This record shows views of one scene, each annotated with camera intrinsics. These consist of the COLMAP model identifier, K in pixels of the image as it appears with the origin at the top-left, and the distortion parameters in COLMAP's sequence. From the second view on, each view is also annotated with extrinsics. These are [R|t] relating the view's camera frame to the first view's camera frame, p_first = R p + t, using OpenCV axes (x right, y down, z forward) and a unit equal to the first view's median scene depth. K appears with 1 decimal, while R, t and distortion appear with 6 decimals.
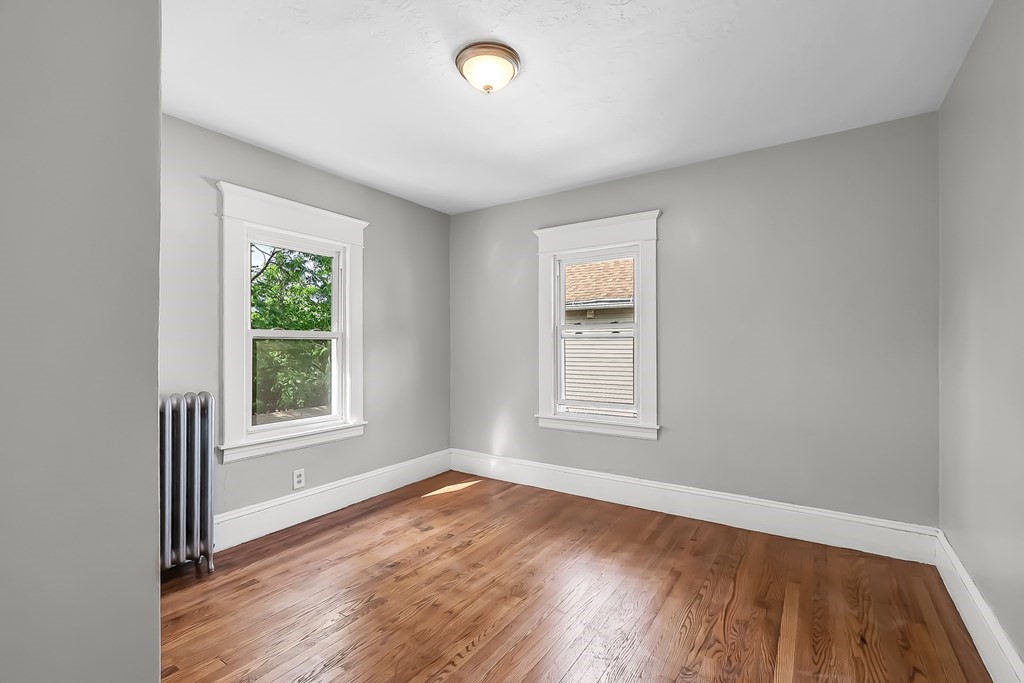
lens RADIAL K [[472.6, 0, 515.6], [0, 472.6, 341.8], [0, 0, 1]] dist [-0.000318, -0.000180]
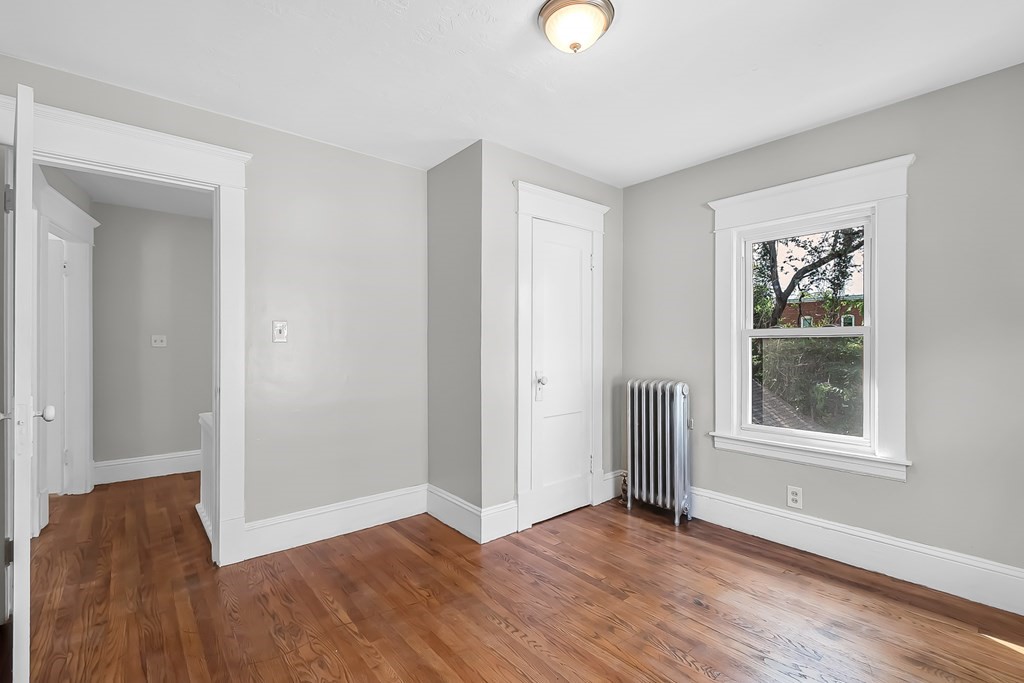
lens RADIAL K [[472.6, 0, 515.6], [0, 472.6, 341.8], [0, 0, 1]] dist [-0.000318, -0.000180]
pose [[-0.310474, -0.003465, -0.950576, 0.566347], [0.006416, 0.999963, -0.005741, 0.003943], [0.950560, -0.007881, -0.310440, 0.826209]]
